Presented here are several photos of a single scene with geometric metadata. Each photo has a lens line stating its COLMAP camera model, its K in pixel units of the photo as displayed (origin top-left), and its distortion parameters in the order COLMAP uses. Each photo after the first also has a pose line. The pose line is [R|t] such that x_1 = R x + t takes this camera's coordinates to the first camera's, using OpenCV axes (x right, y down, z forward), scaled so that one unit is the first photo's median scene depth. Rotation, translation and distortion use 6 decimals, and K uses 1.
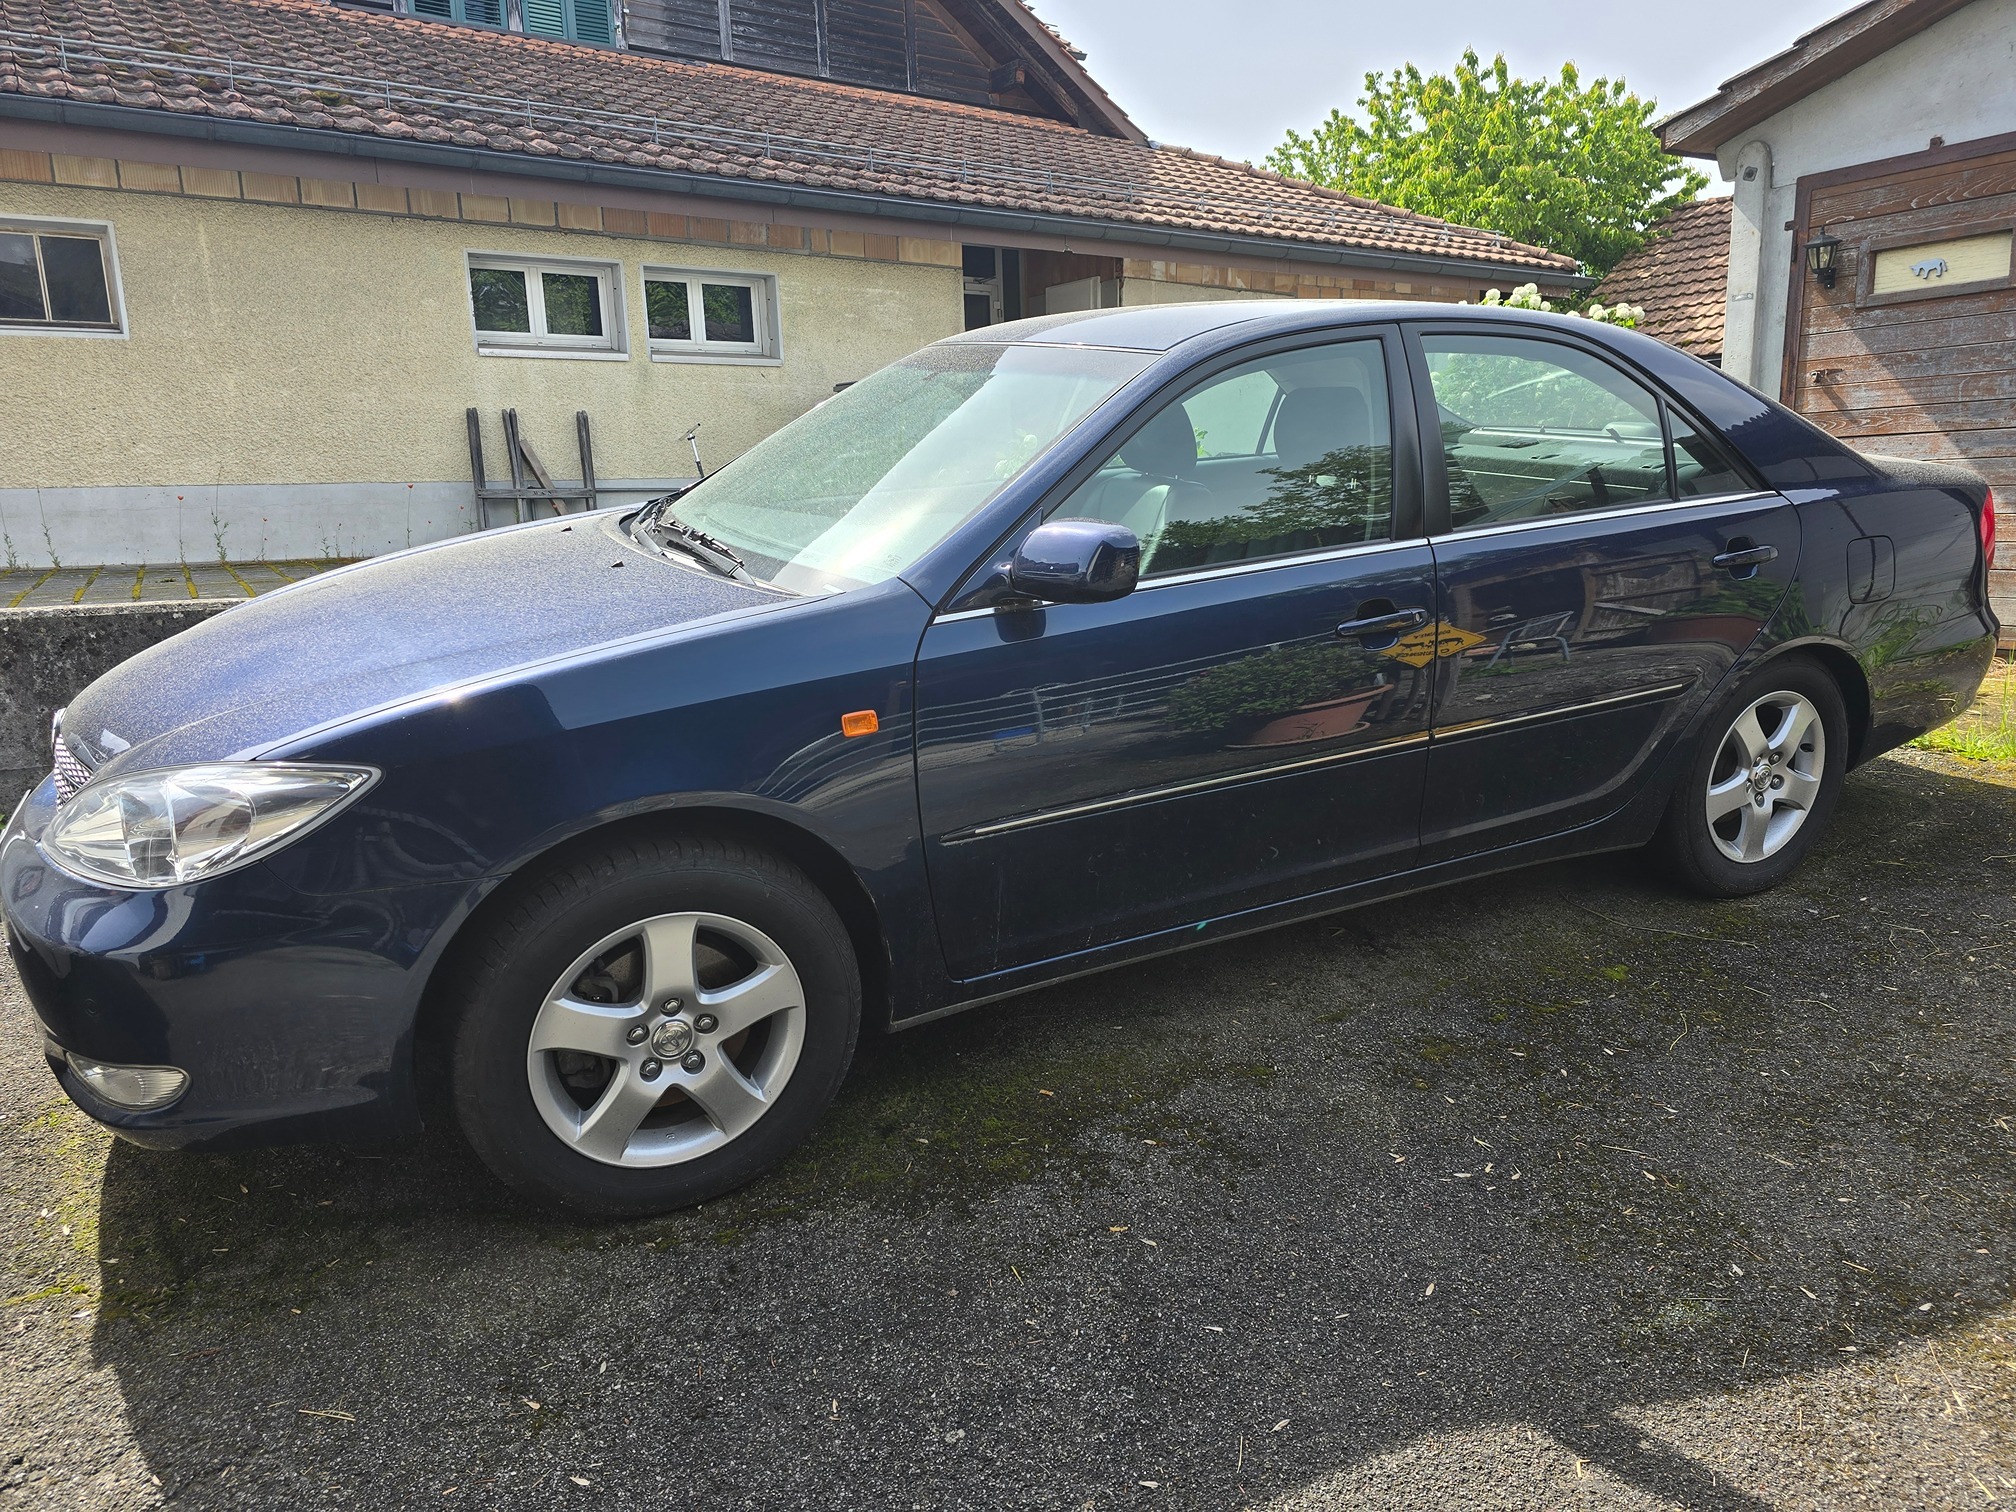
lens RADIAL K [[1339.6, 0, 1008.0], [0, 1339.6, 756.0], [0, 0, 1]] dist [0.052820, -0.044856]
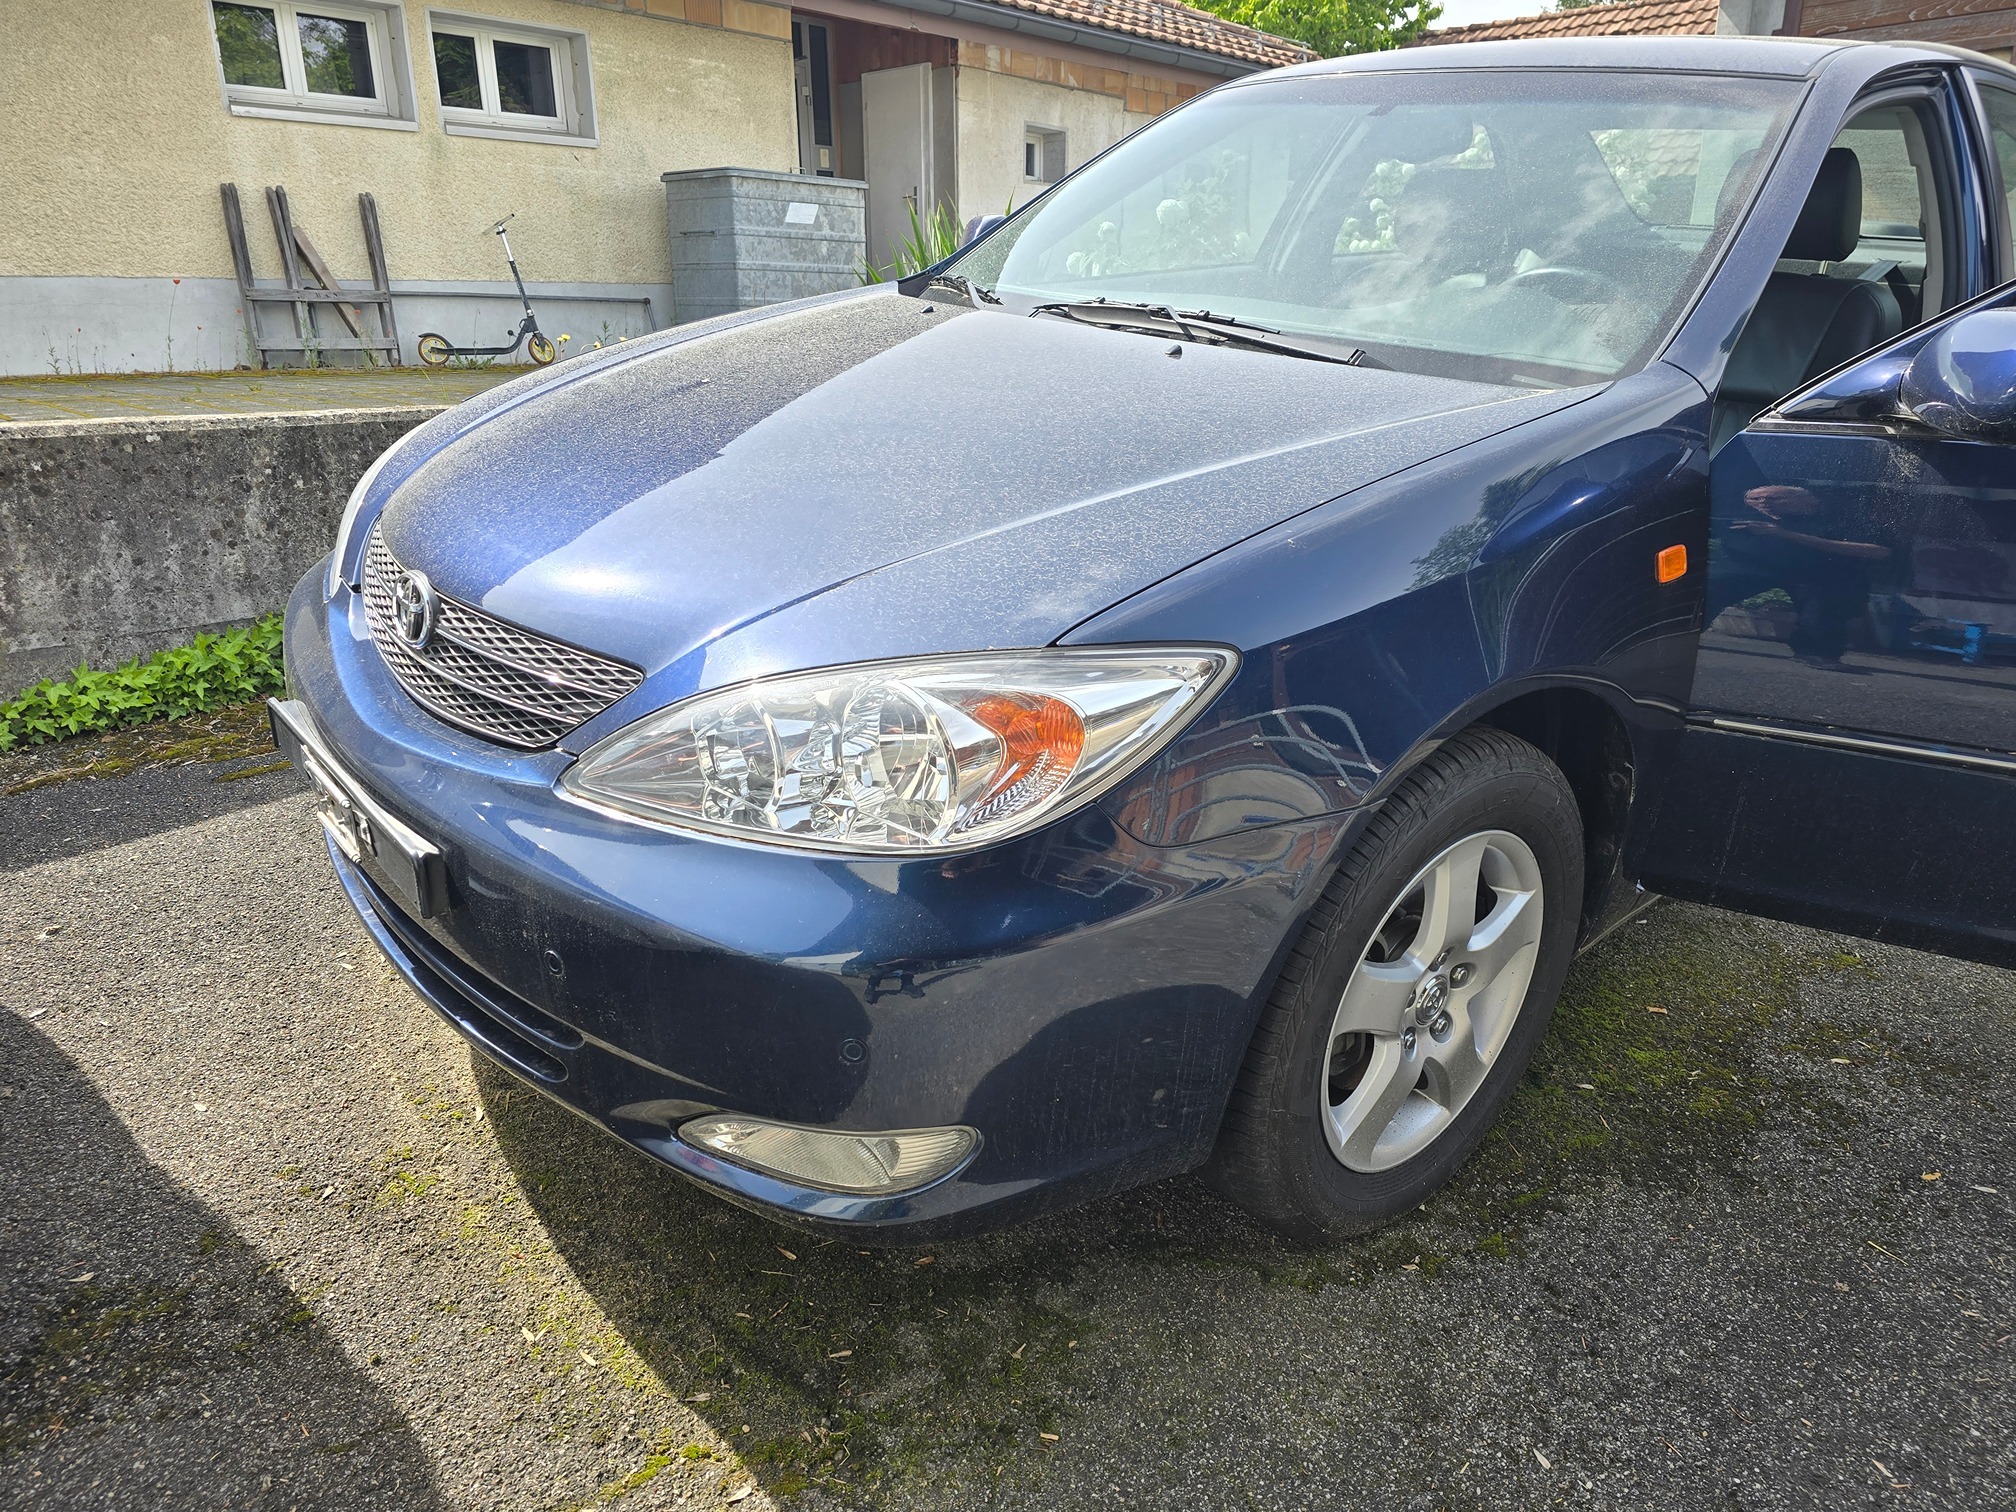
lens RADIAL K [[1359.2, 0, 1008.0], [0, 1359.2, 756.0], [0, 0, 1]] dist [0.026510, -0.019121]
pose [[0.974104, -0.053495, 0.219682, -0.136316], [0.028034, 0.992686, 0.117421, -0.003848], [-0.224357, -0.108222, 0.968479, 0.073484]]
